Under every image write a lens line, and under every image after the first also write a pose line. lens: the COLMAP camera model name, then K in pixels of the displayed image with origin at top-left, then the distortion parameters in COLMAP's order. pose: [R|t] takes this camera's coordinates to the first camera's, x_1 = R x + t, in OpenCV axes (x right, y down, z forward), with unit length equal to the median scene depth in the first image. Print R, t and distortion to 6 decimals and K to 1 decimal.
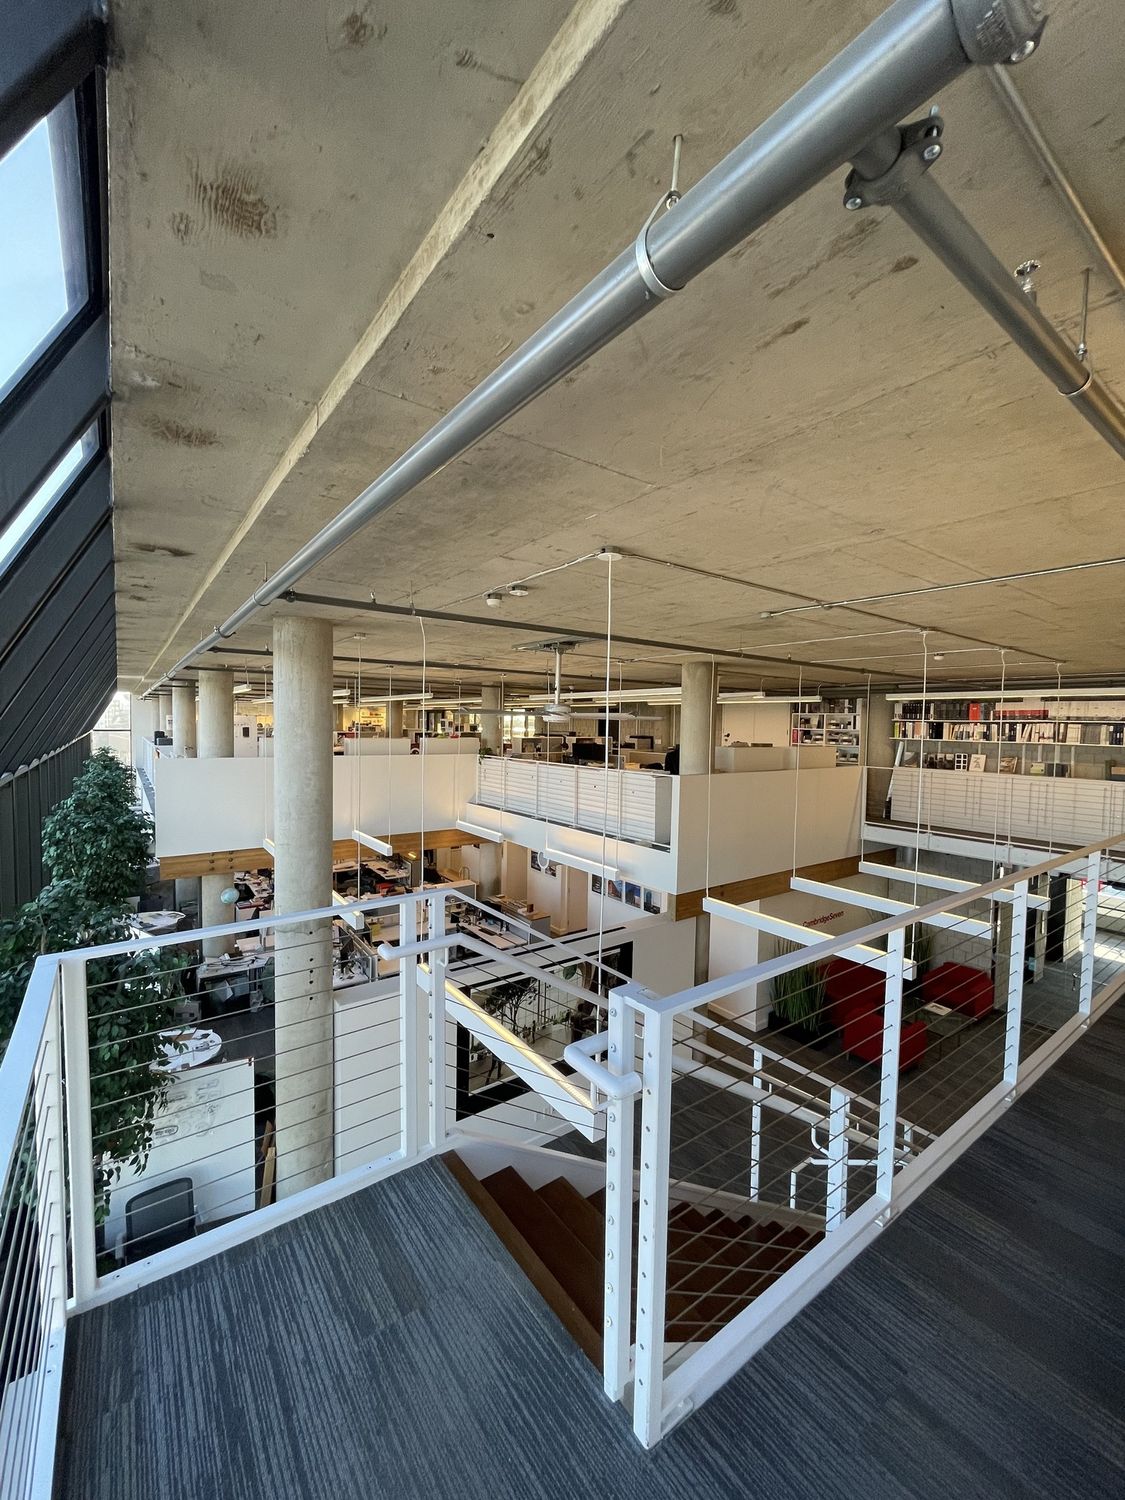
lens RADIAL K [[604.0, 0, 555.5], [0, 604.0, 752.0], [0, 0, 1]] dist [-0.003679, 0.000046]
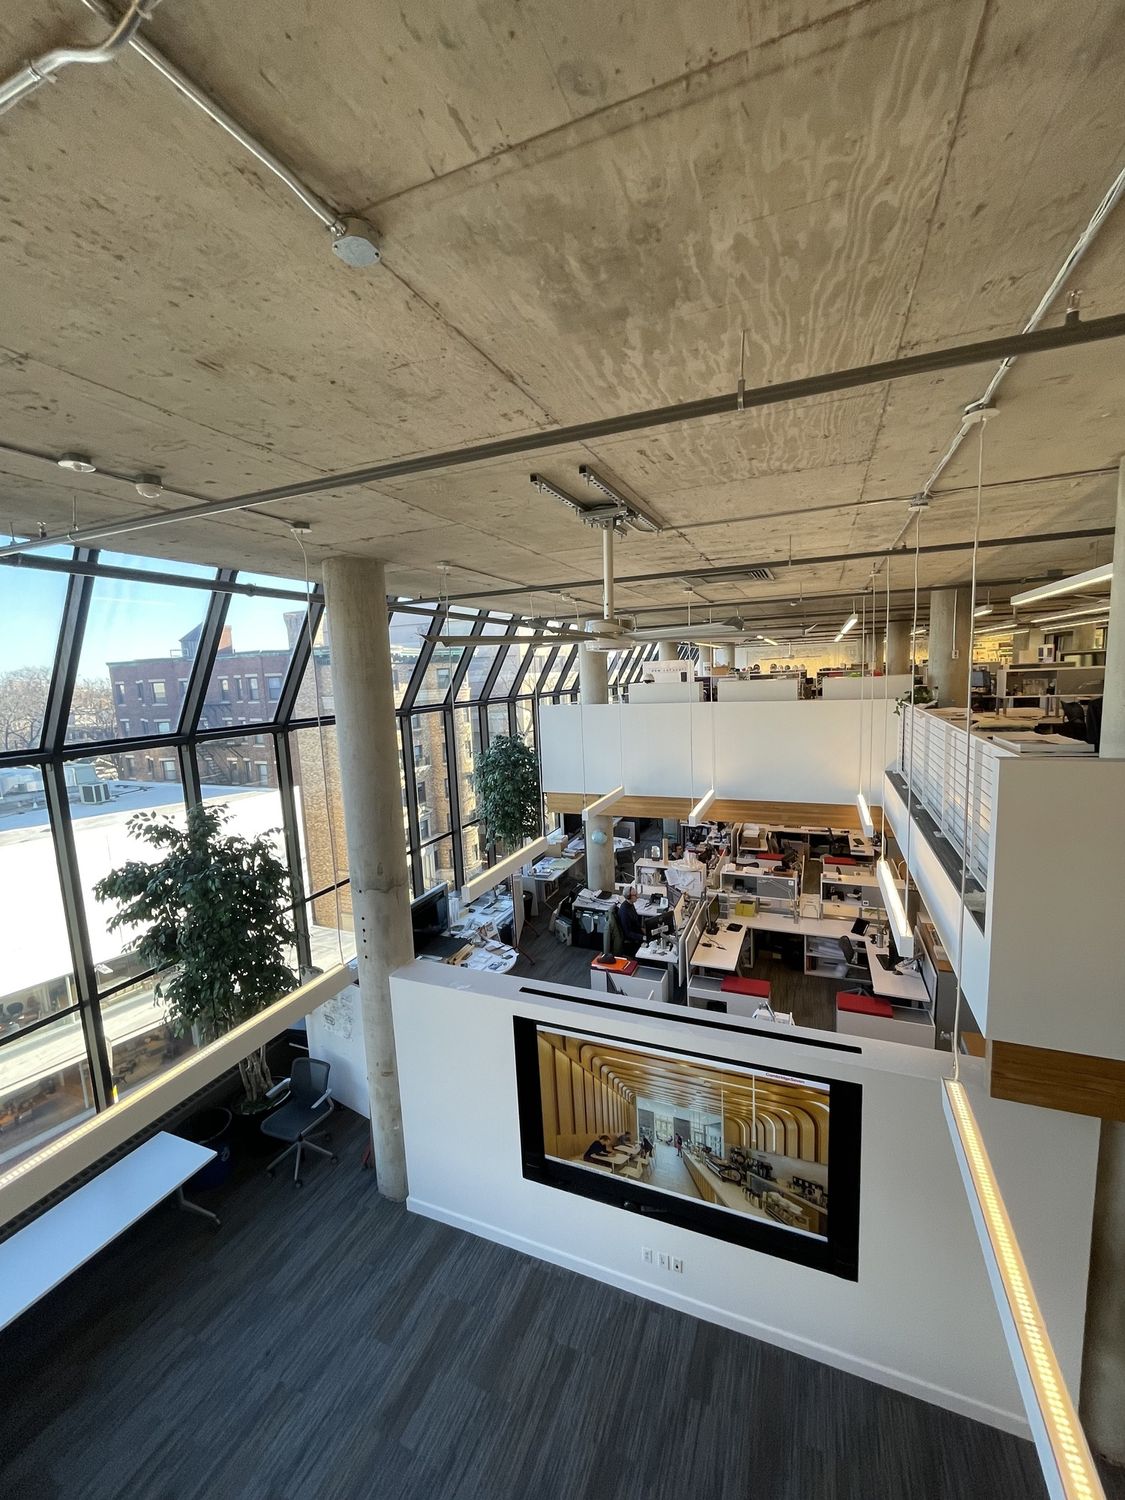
lens RADIAL K [[604.0, 0, 555.6], [0, 604.0, 760.2], [0, 0, 1]] dist [-0.003679, 0.000046]
pose [[0.505923, 0.078617, -0.858989, 0.301551], [0.018656, 0.994608, 0.102018, 0.000186], [0.862377, -0.067639, 0.501728, 0.424895]]
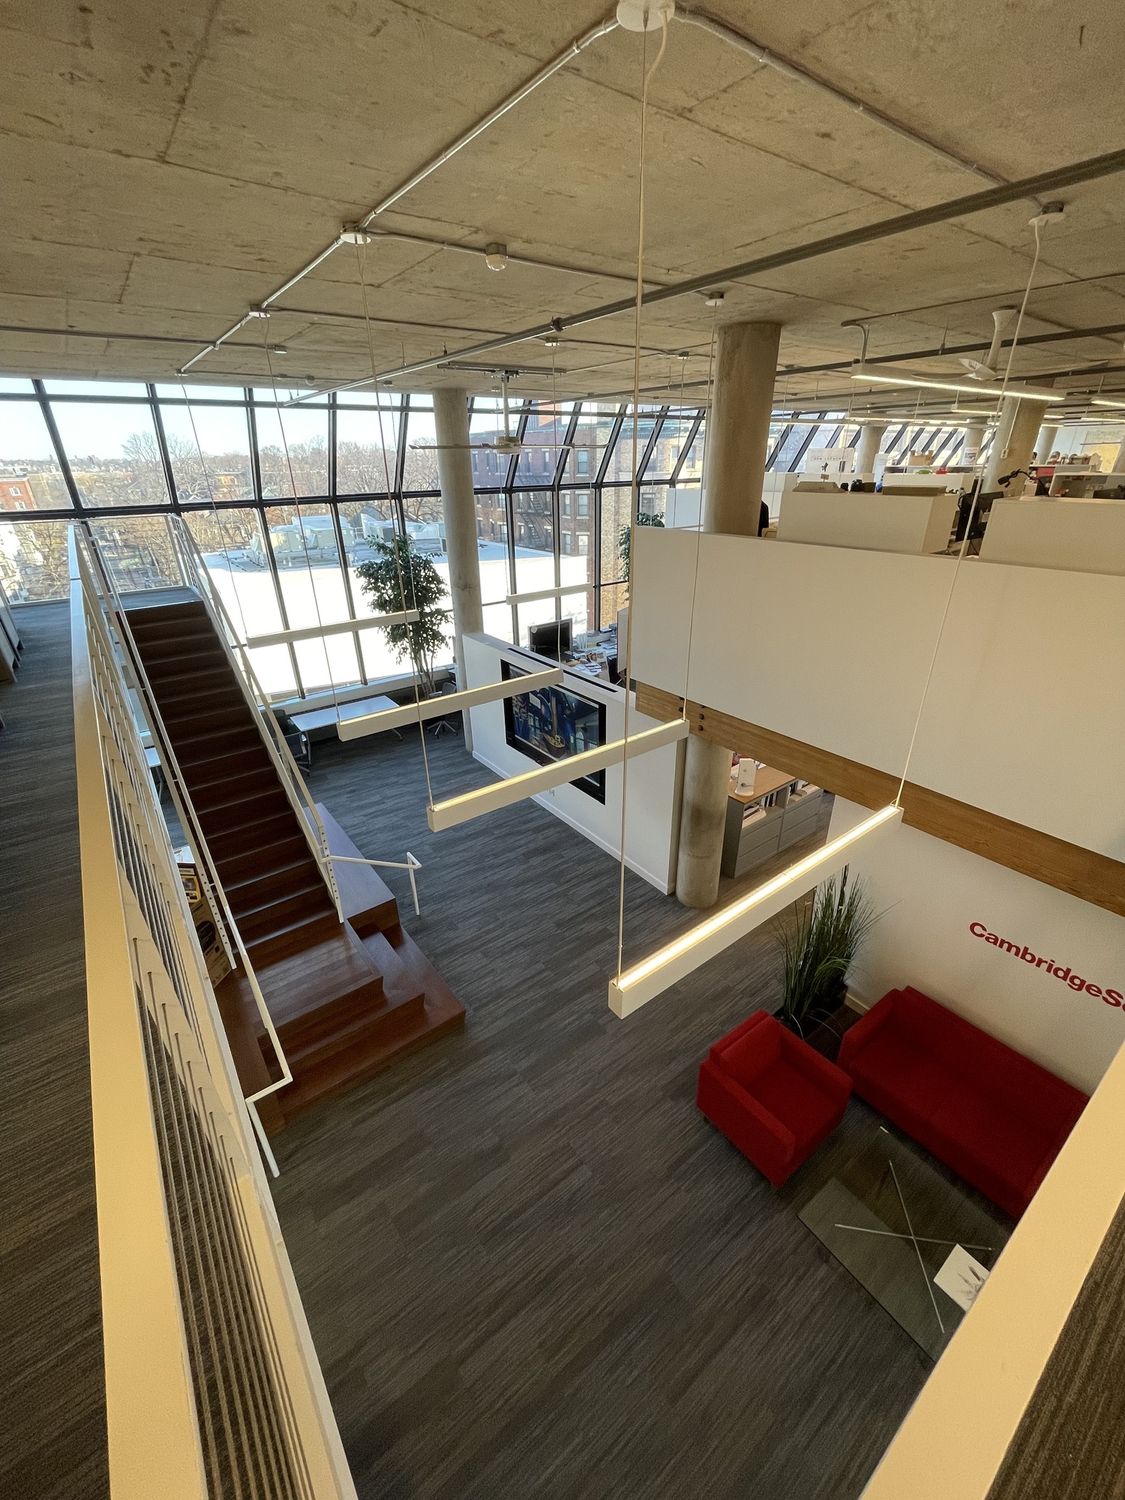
lens RADIAL K [[604.0, 0, 565.9], [0, 604.0, 746.6], [0, 0, 1]] dist [-0.003679, 0.000046]
pose [[0.008024, 0.410360, -0.911888, 0.777934], [-0.029165, 0.911626, 0.409985, -0.012798], [0.999542, 0.023306, 0.019283, 0.695138]]
